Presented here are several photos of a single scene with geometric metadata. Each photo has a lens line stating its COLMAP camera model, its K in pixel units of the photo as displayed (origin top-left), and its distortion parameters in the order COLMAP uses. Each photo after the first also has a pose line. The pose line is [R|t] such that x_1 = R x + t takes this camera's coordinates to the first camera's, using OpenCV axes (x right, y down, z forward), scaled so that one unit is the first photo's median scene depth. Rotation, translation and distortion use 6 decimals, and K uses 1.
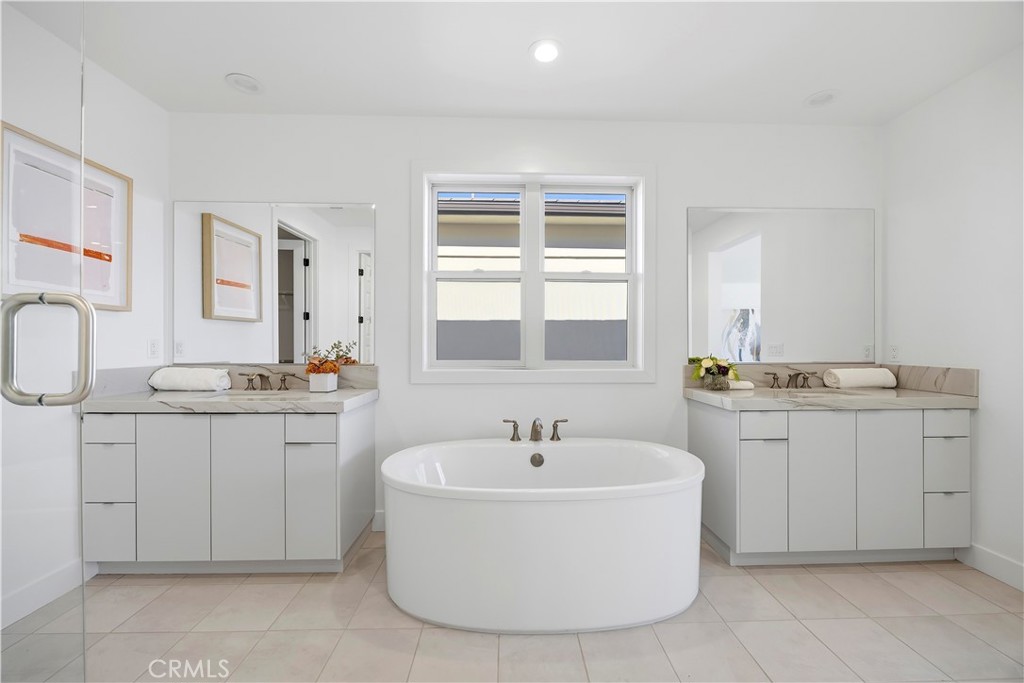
lens RADIAL K [[391.5, 0, 520.0], [0, 391.5, 345.8], [0, 0, 1]] dist [-0.000355, -0.000235]
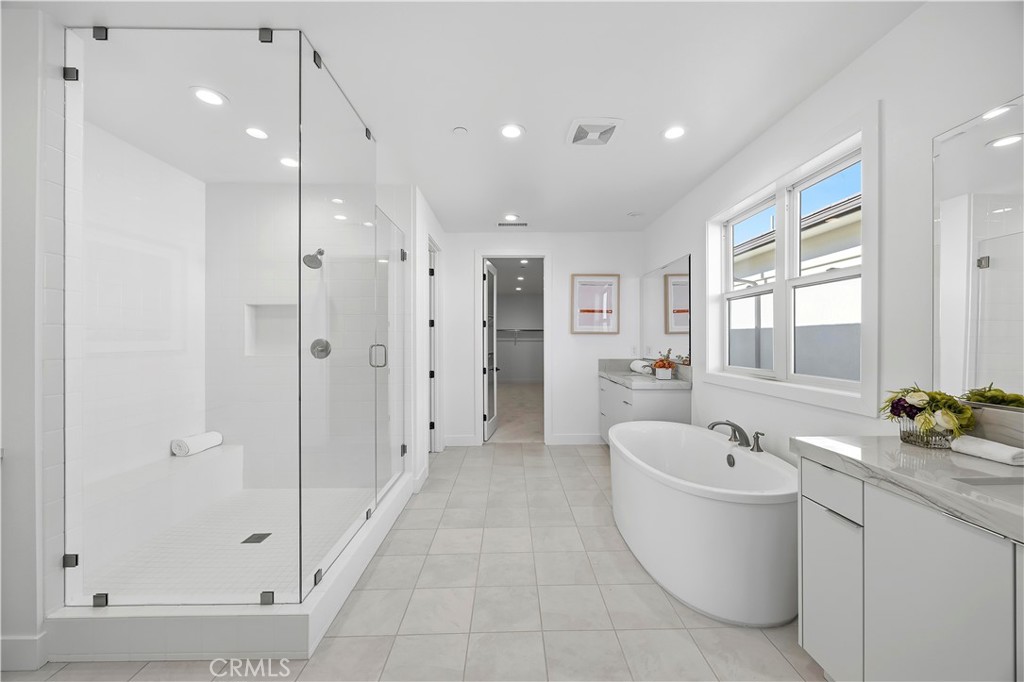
lens RADIAL K [[391.5, 0, 509.3], [0, 391.5, 342.1], [0, 0, 1]] dist [-0.000355, -0.000235]
pose [[-0.028722, 0.004524, -0.999577, 1.054345], [0.007649, 0.999961, 0.004306, -0.047317], [0.999558, -0.007522, -0.028755, 0.371592]]
